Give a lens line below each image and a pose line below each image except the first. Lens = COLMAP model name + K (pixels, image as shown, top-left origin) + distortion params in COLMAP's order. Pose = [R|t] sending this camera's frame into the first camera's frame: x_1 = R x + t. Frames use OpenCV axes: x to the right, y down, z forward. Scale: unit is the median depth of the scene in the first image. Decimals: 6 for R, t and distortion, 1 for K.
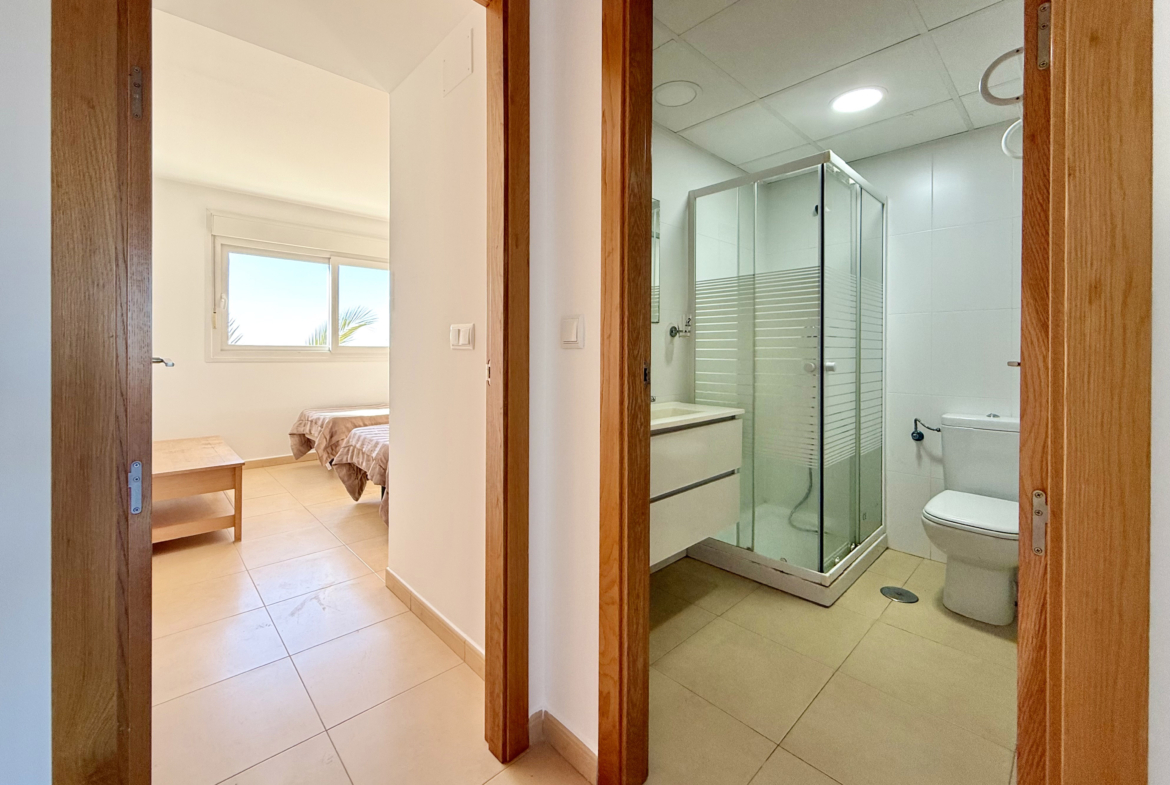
lens RADIAL K [[471.4, 0, 579.8], [0, 471.4, 358.4], [0, 0, 1]] dist [-0.001473, -0.000116]
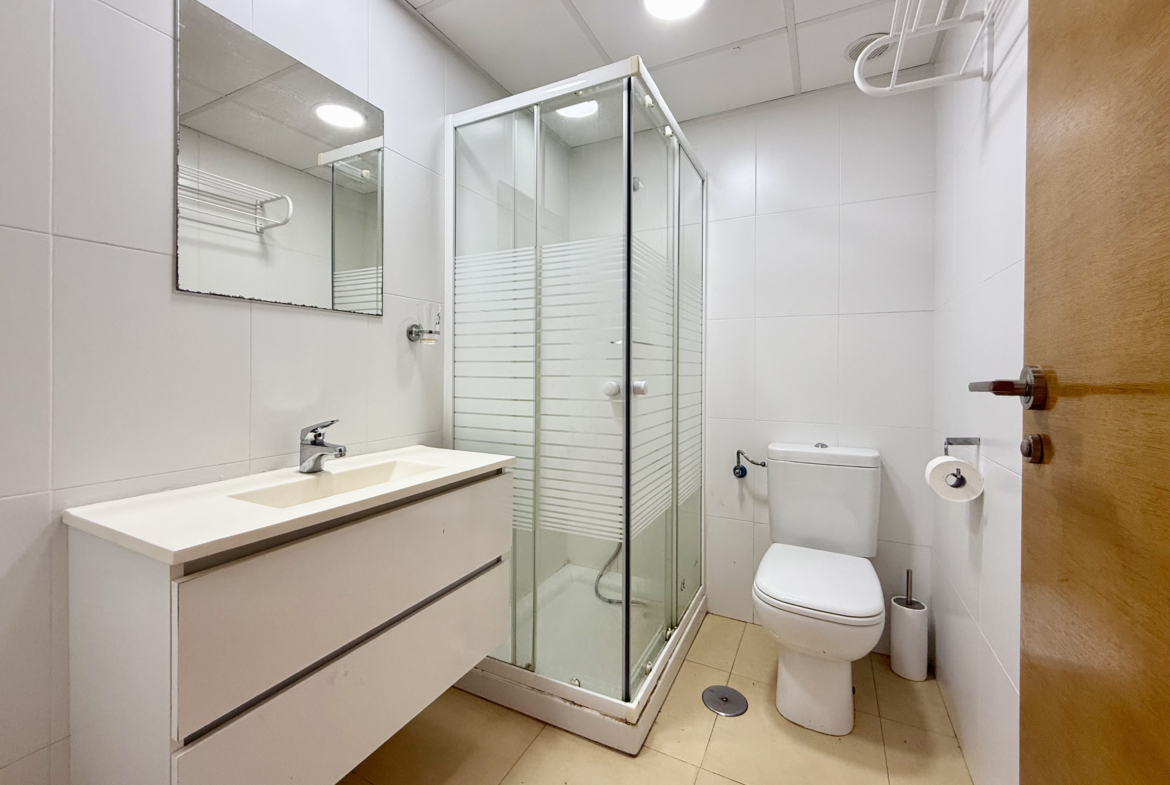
lens RADIAL K [[466.0, 0, 583.1], [0, 466.0, 376.1], [0, 0, 1]] dist [0.000608, 0.000003]
pose [[0.942901, 0.000148, 0.333074, 0.214422], [-0.000945, 0.999997, 0.002232, -0.000035], [-0.333072, -0.002419, 0.942898, 0.366040]]
